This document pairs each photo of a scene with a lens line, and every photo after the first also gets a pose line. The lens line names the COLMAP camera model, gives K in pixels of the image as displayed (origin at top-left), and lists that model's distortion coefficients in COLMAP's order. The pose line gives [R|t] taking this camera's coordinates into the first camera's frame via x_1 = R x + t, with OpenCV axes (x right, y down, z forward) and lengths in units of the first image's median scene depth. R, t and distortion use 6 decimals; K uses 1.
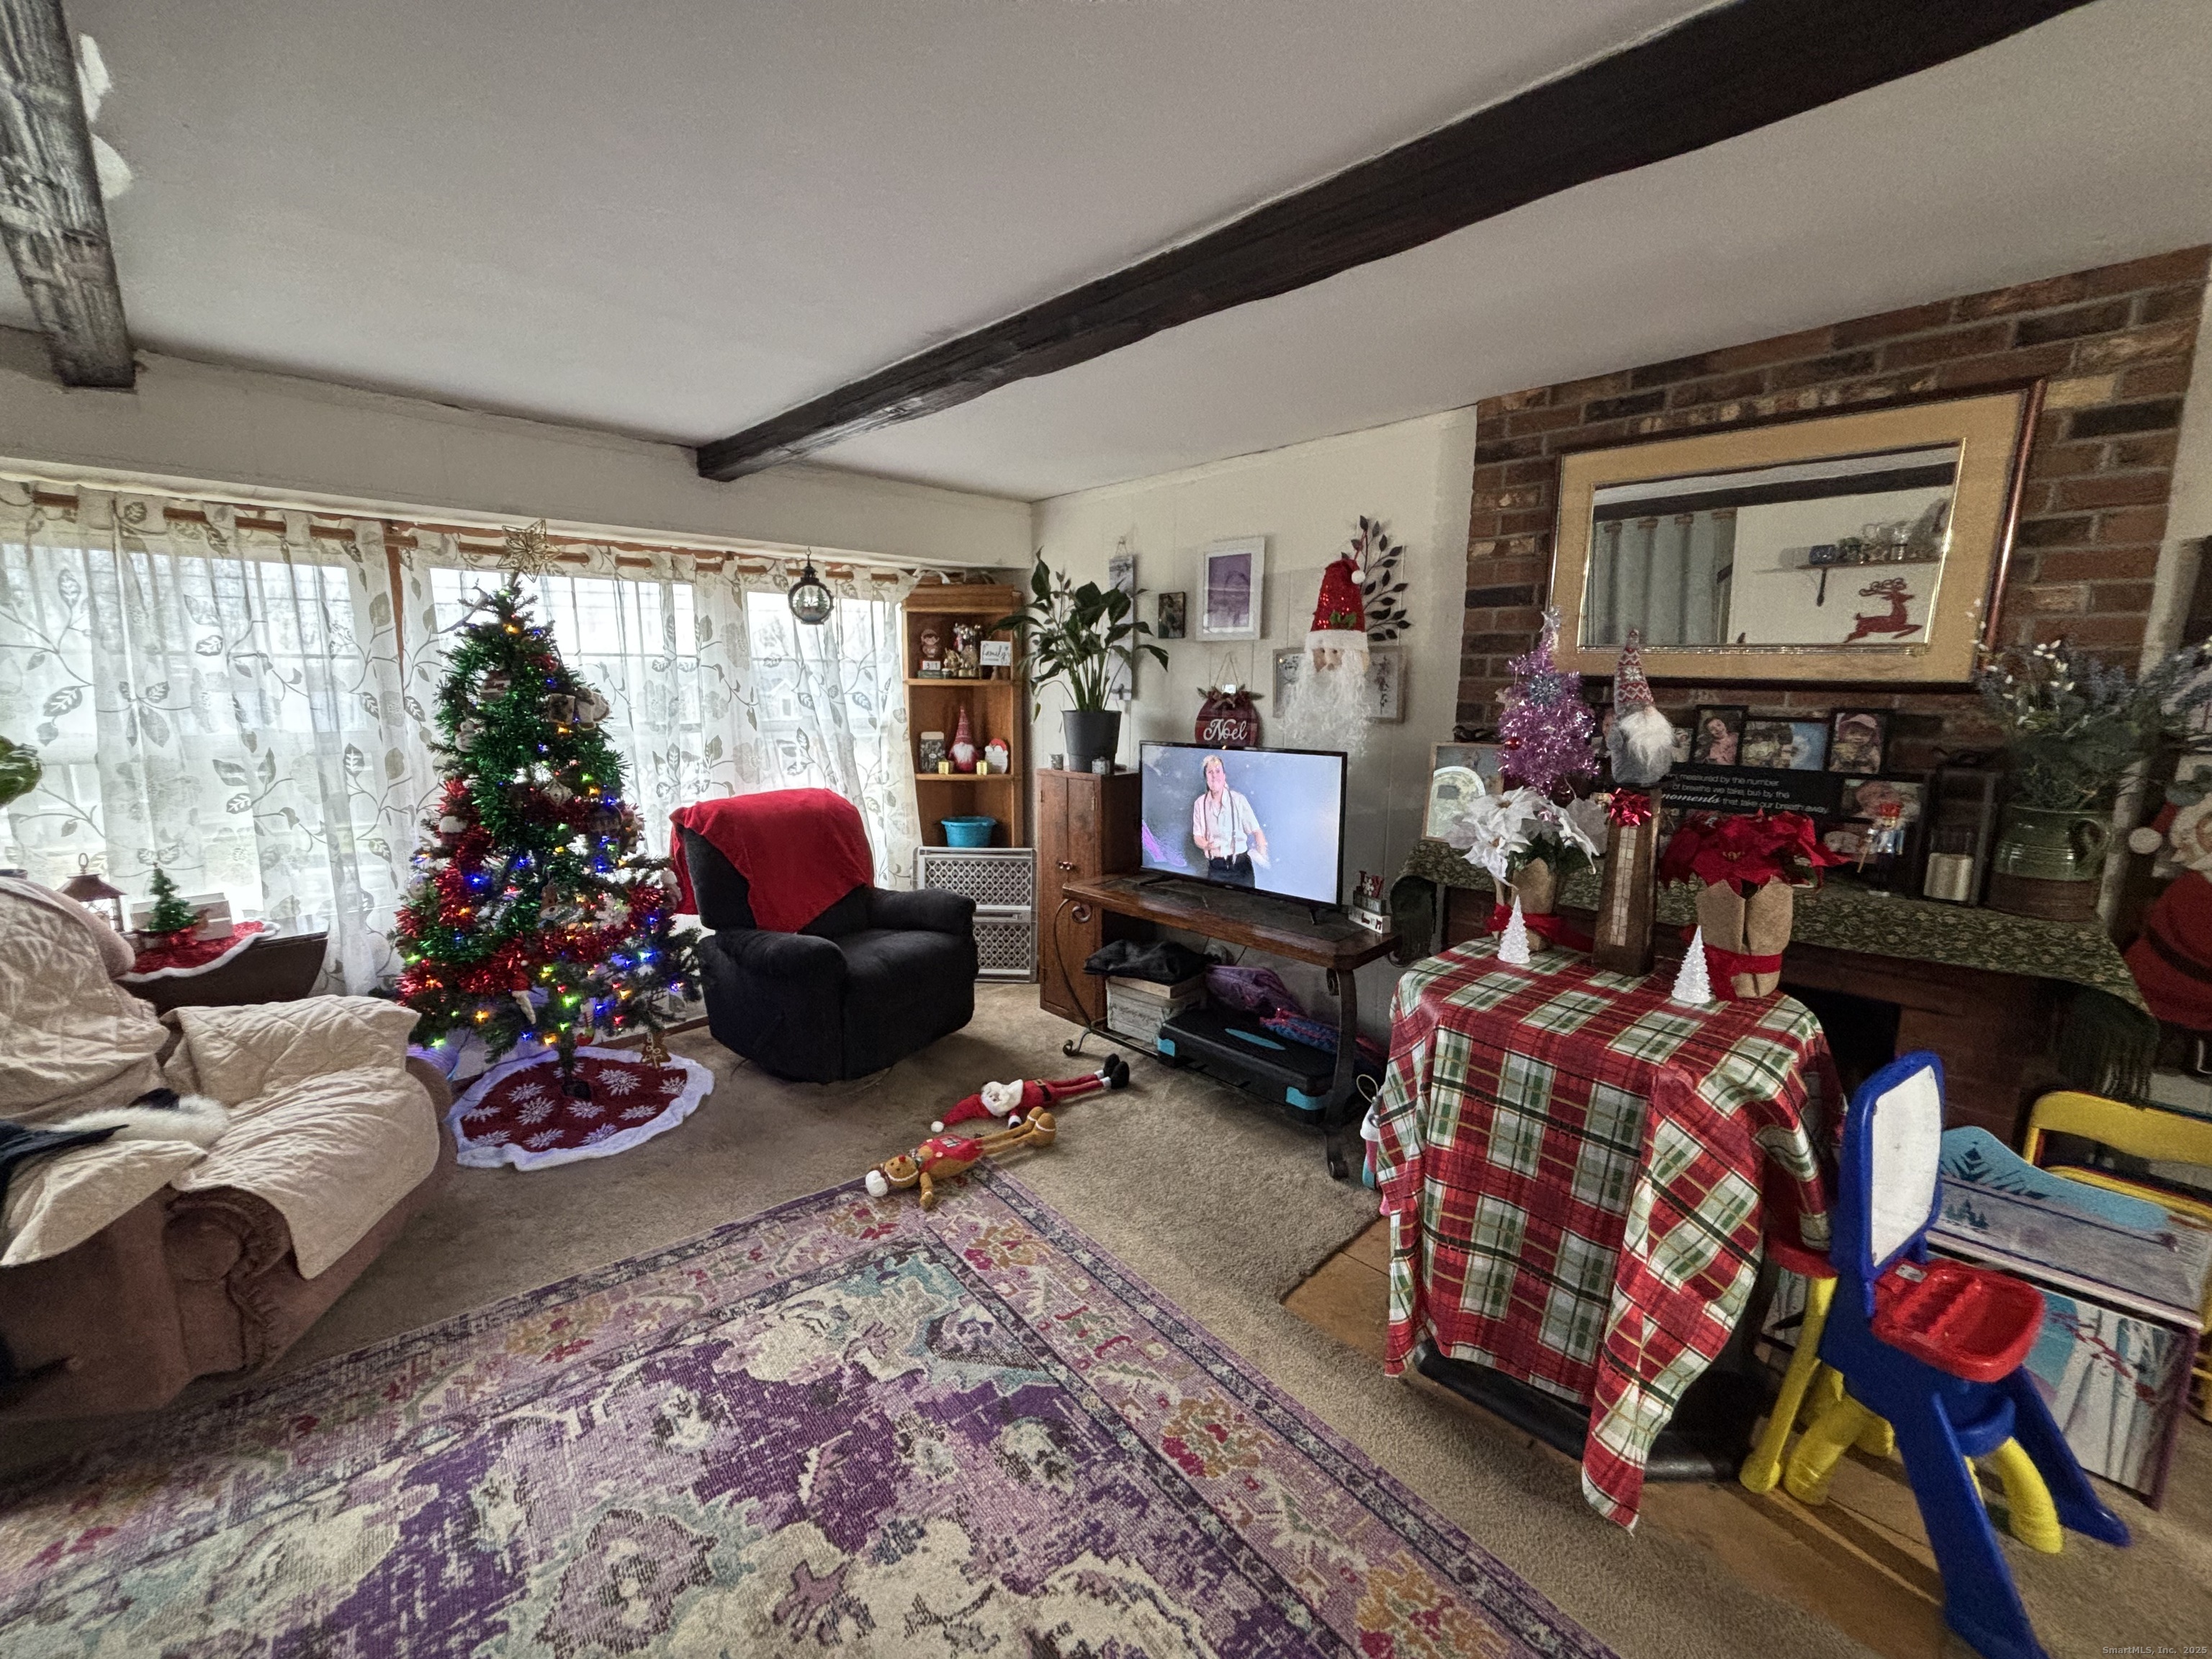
lens RADIAL K [[888.6, 0, 1110.0], [0, 888.6, 825.9], [0, 0, 1]] dist [0.000707, -0.001000]
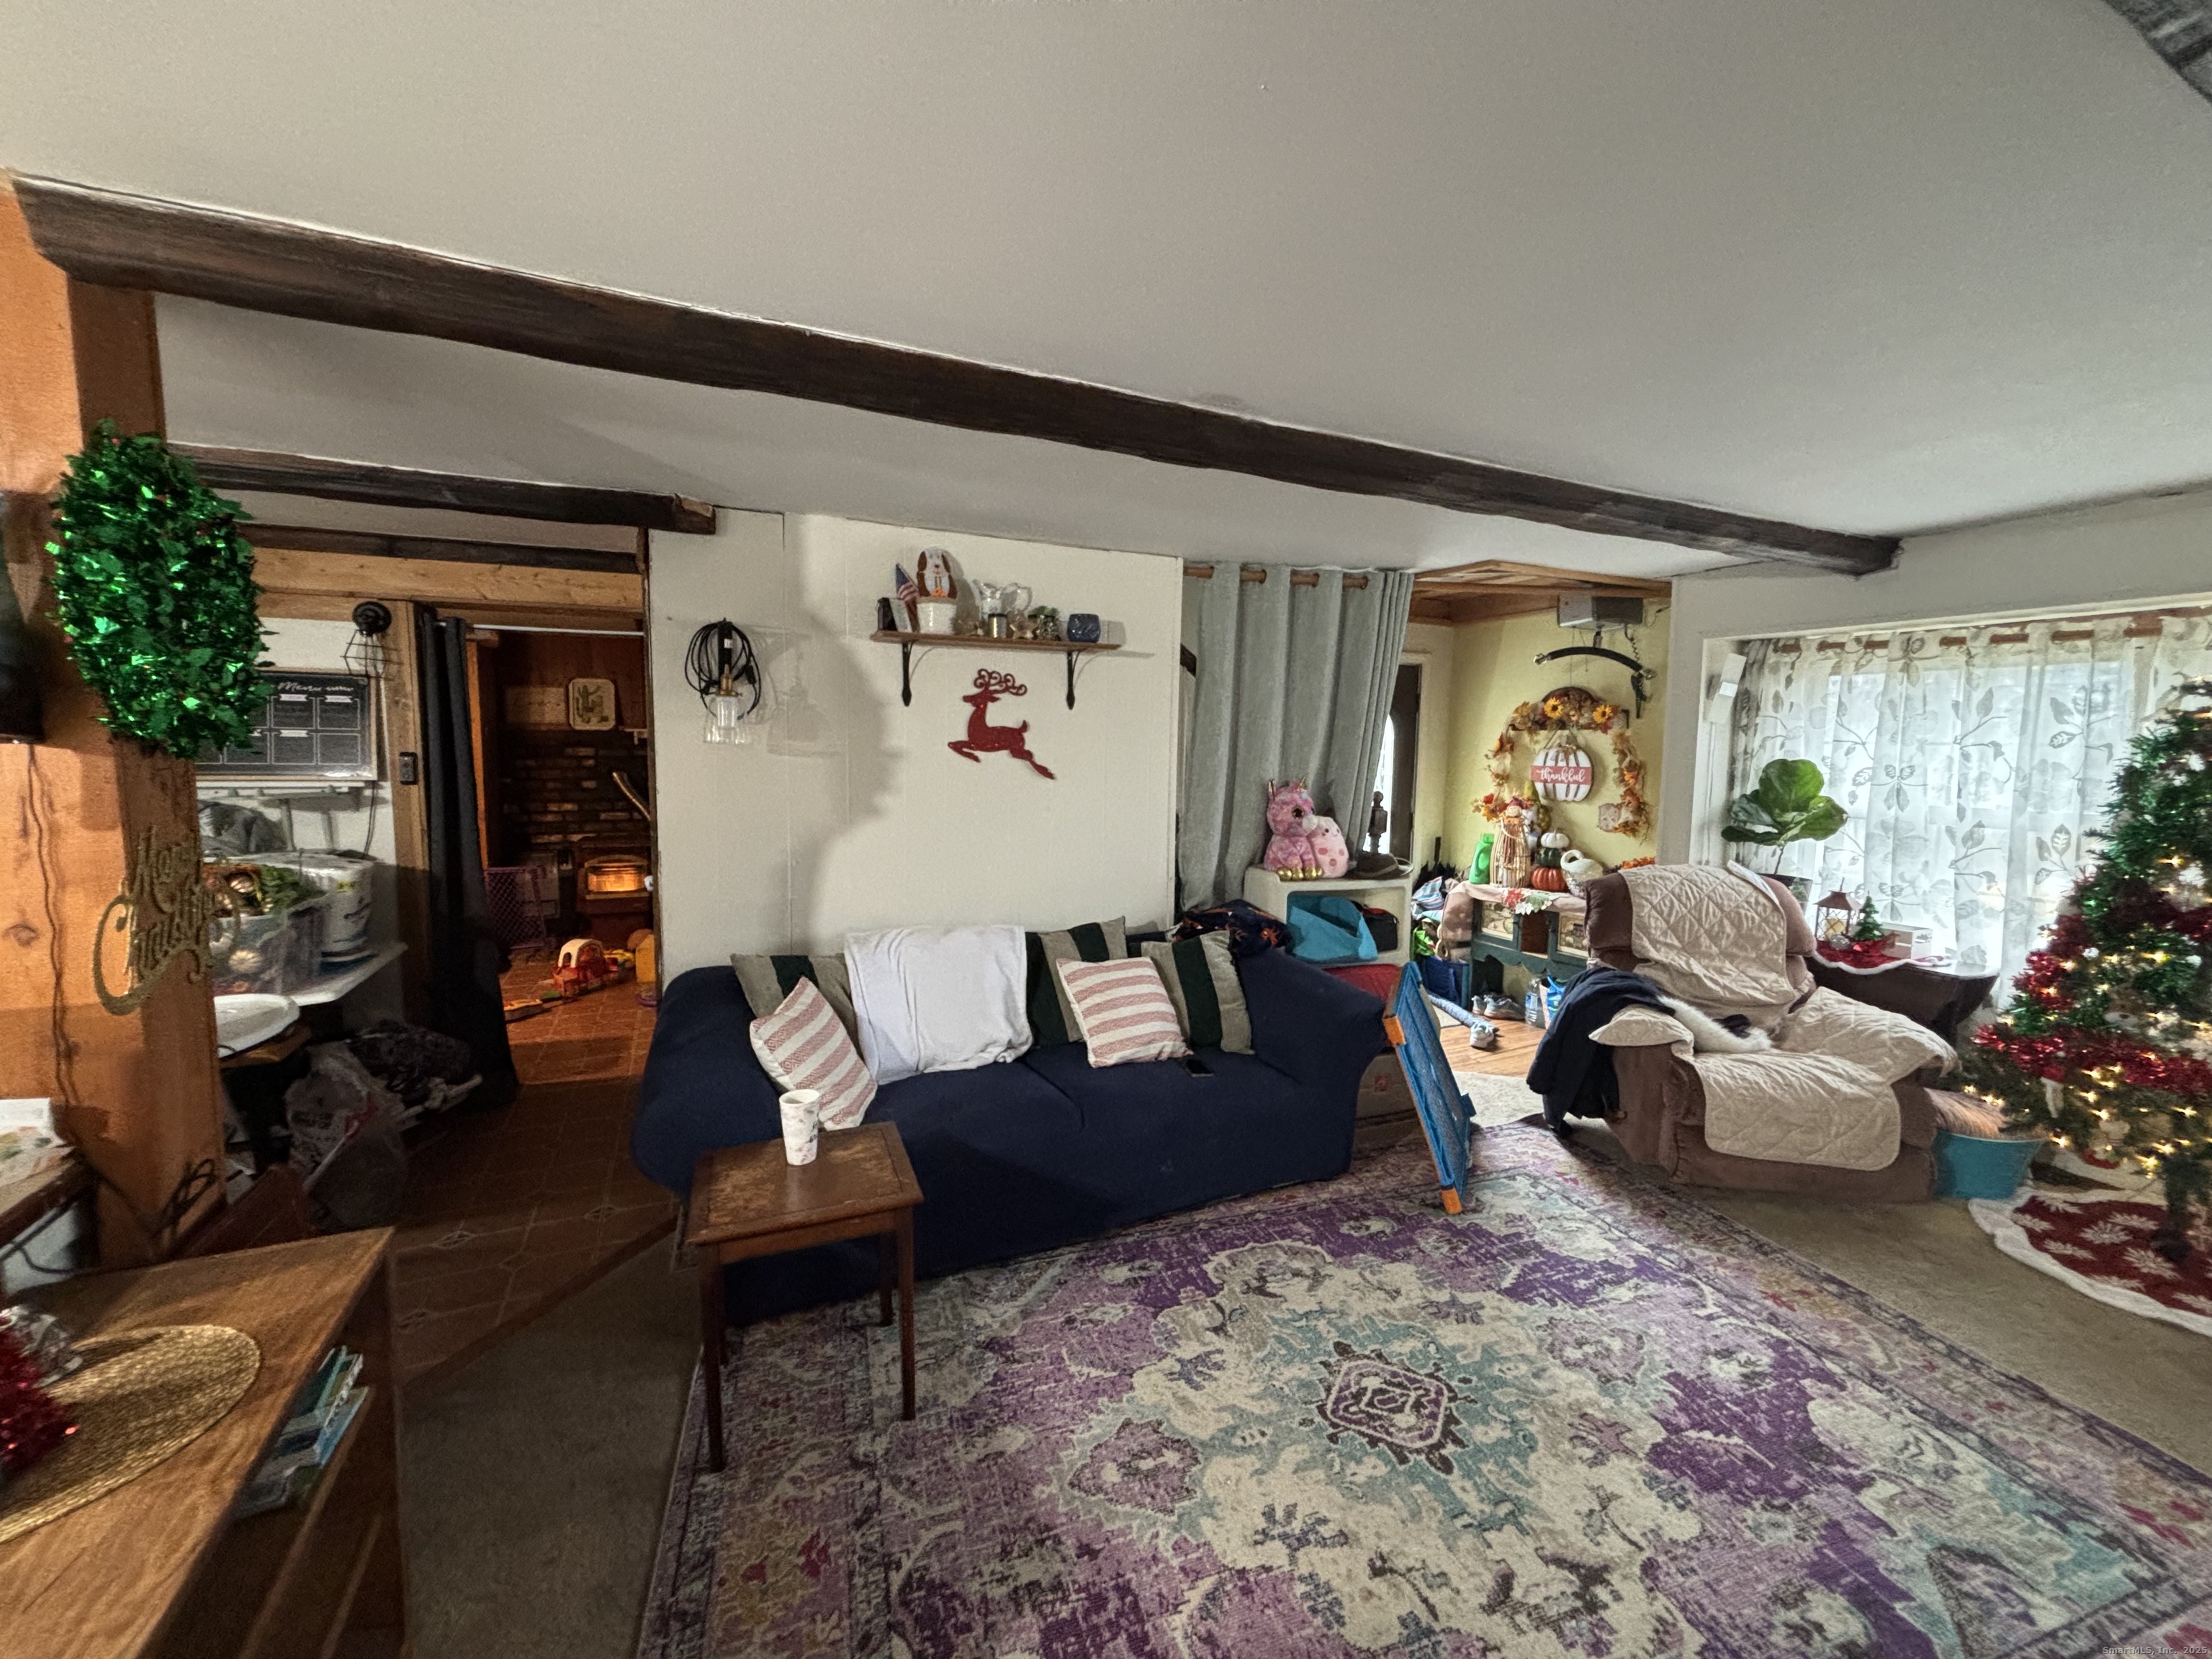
lens RADIAL K [[888.6, 0, 1102.8], [0, 888.6, 841.2], [0, 0, 1]] dist [0.000707, -0.001000]
pose [[-0.352228, 0.093621, -0.931220, 0.844408], [-0.162436, 0.973769, 0.159339, -0.081906], [0.921710, 0.207388, -0.327781, 0.416444]]
